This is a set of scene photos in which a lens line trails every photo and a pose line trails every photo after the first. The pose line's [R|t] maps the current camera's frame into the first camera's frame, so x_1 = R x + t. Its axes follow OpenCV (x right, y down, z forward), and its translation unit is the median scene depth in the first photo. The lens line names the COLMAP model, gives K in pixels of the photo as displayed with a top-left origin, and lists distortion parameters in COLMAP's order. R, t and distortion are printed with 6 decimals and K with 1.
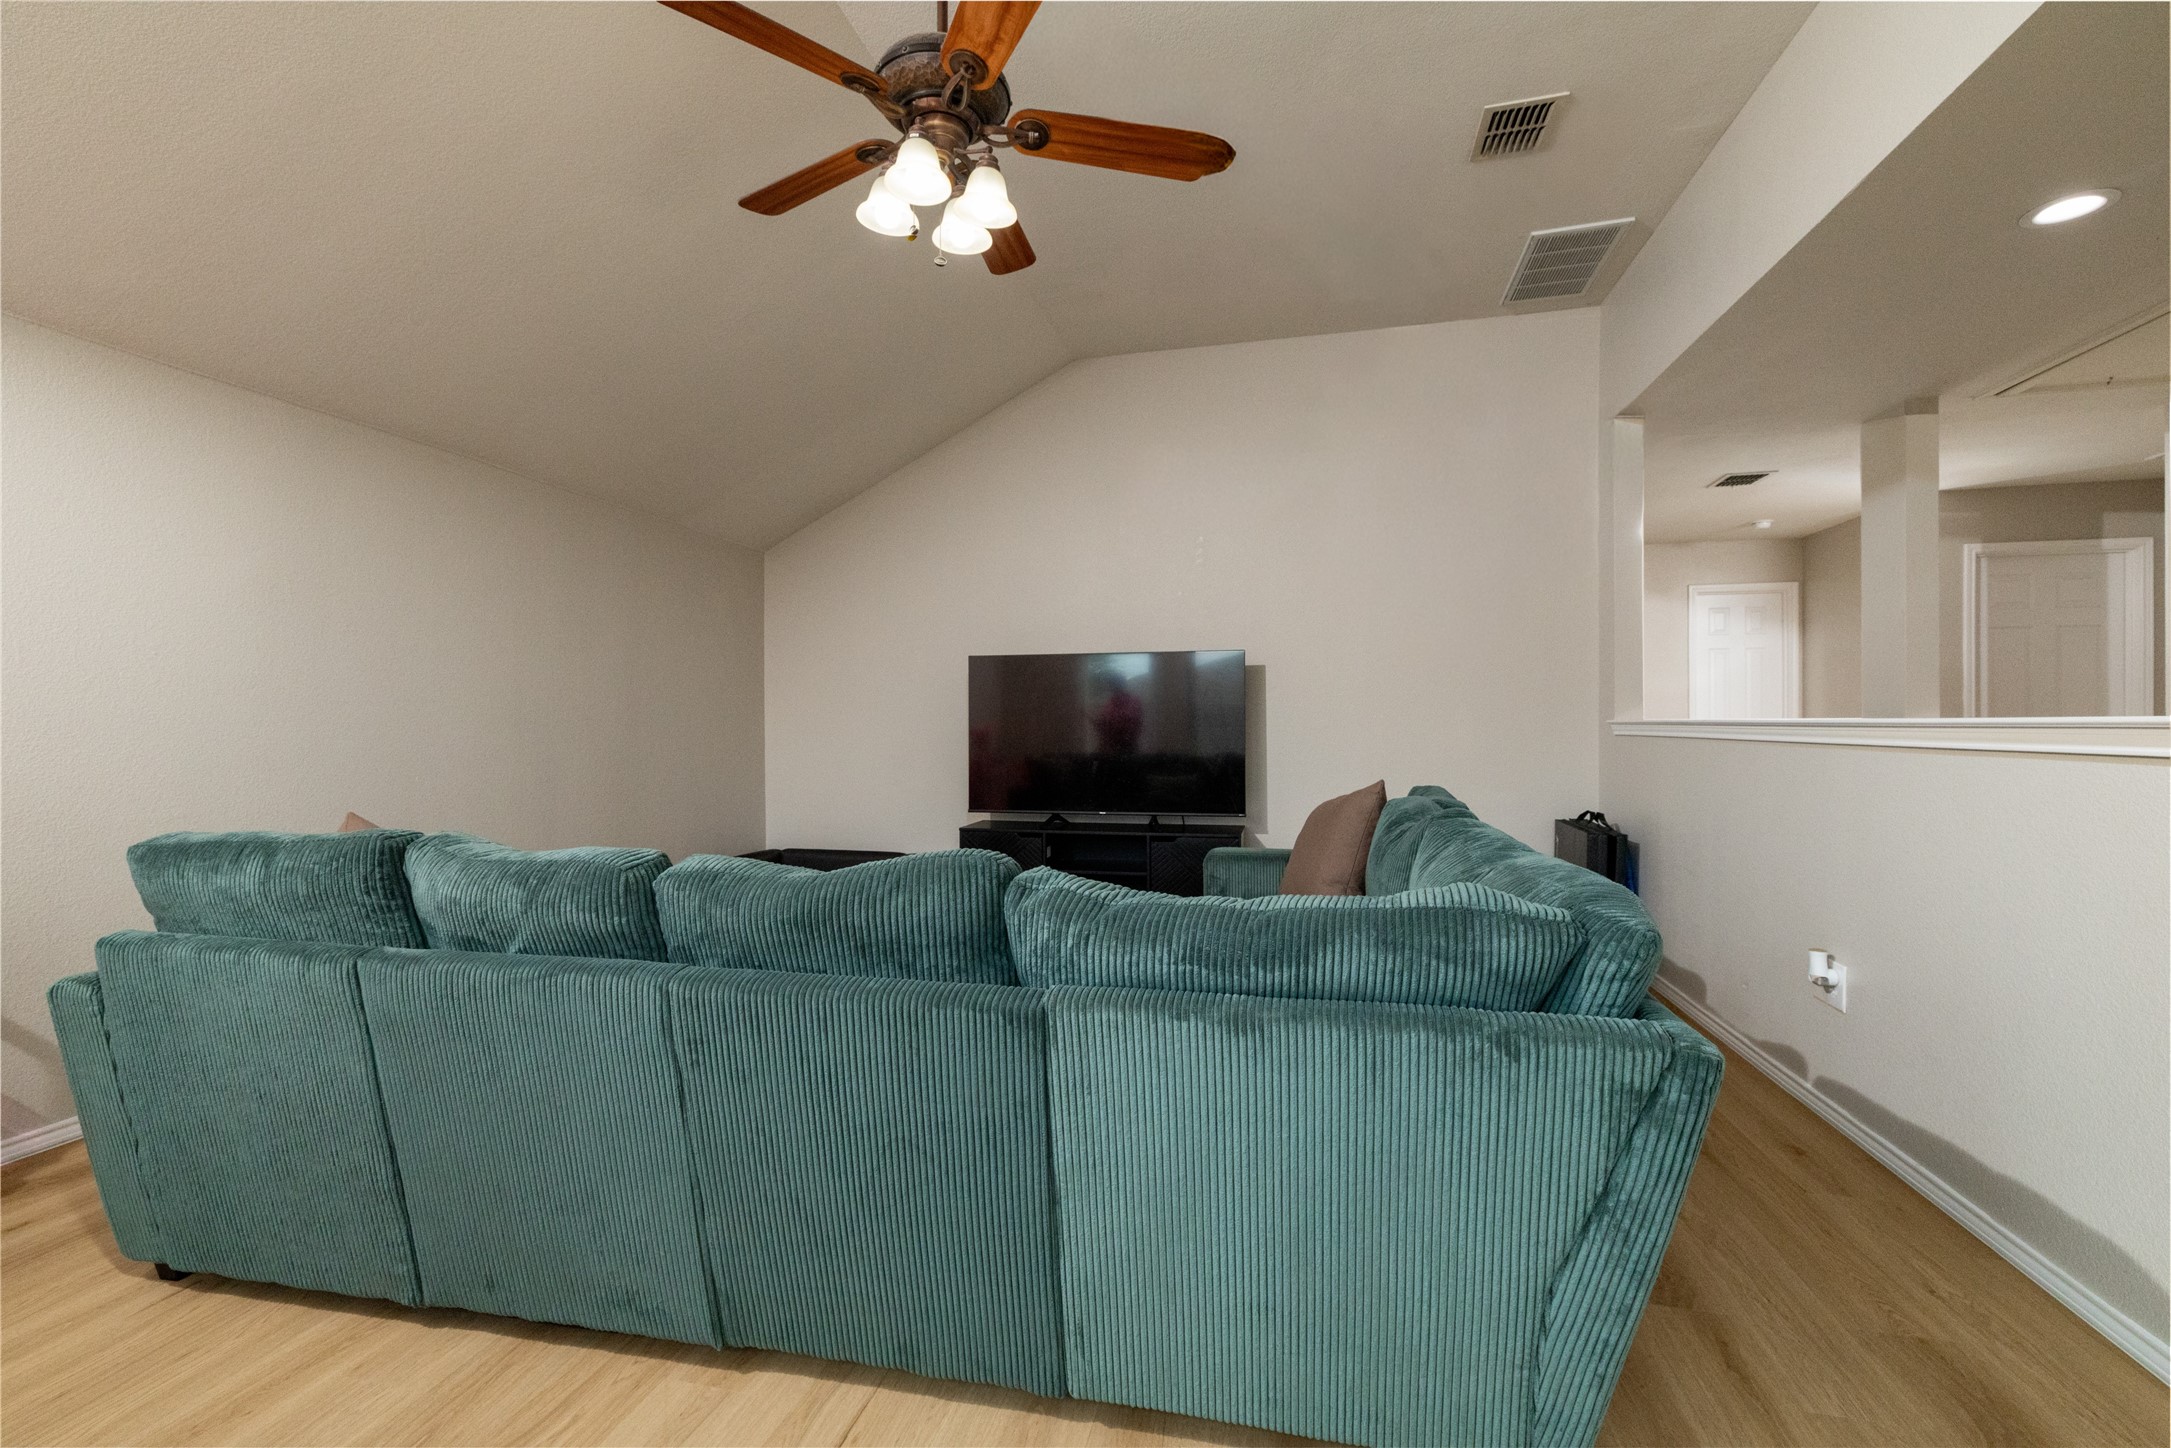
lens RADIAL K [[933.3, 0, 1078.6], [0, 933.3, 725.7], [0, 0, 1]] dist [-0.004154, 0.000069]
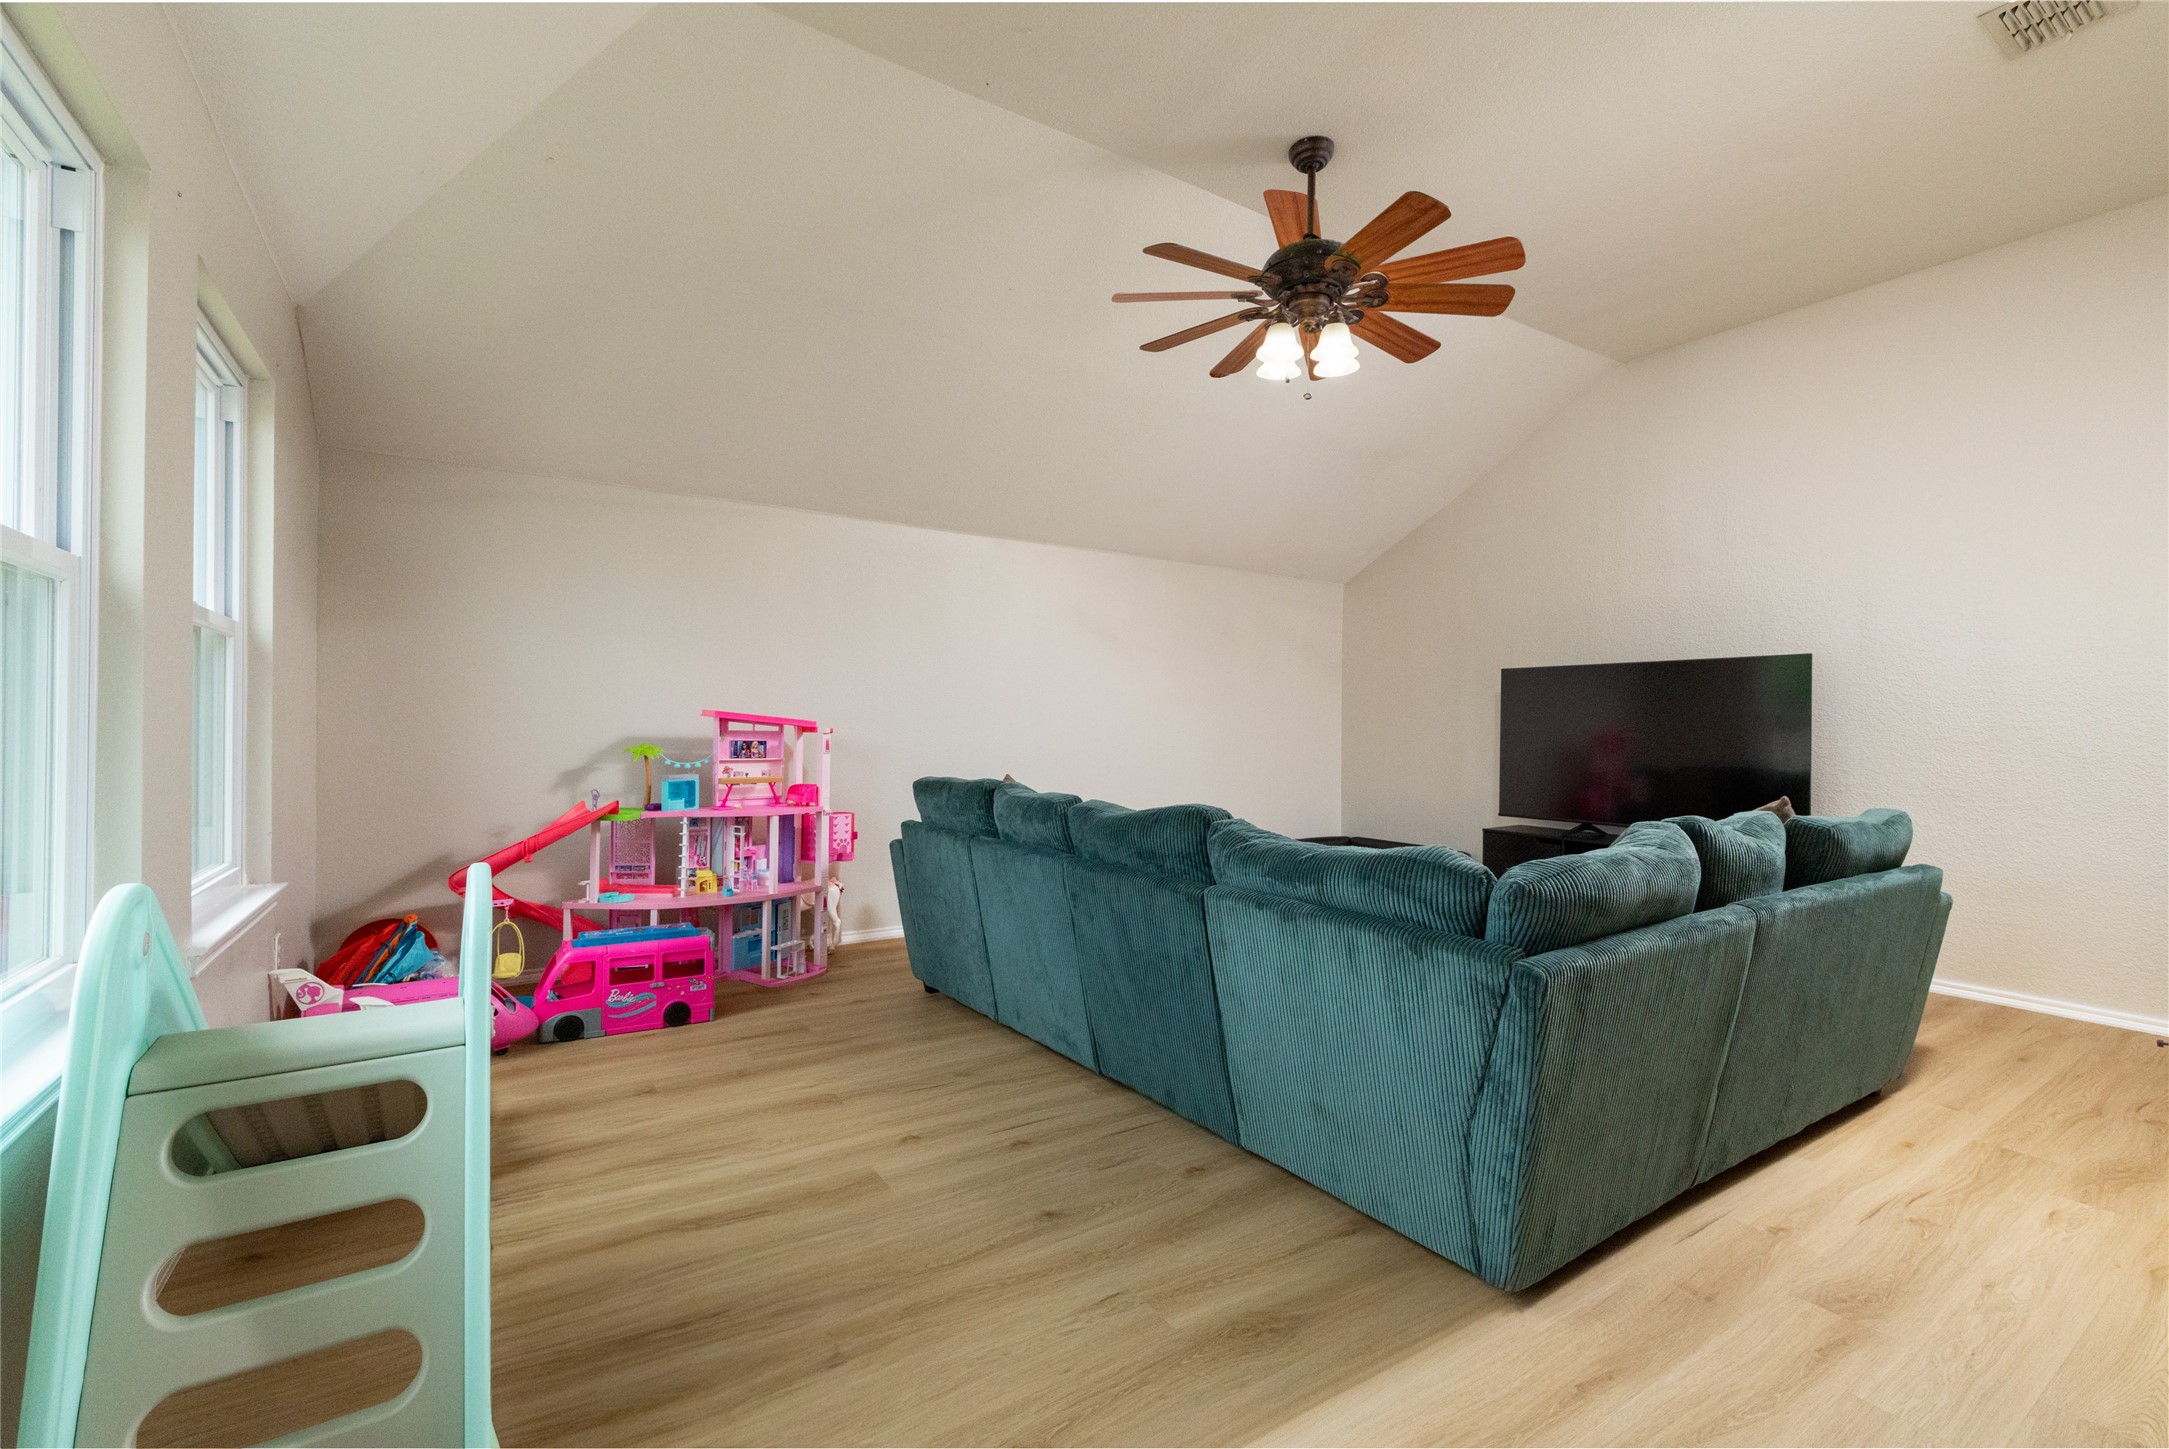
lens RADIAL K [[932.4, 0, 1084.7], [0, 932.4, 724.5], [0, 0, 1]] dist [-0.004154, 0.000069]
pose [[0.737401, 0.010657, -0.675371, 0.885477], [-0.016057, 0.999870, -0.001754, -0.006153], [0.675264, 0.012137, 0.737476, -0.394041]]
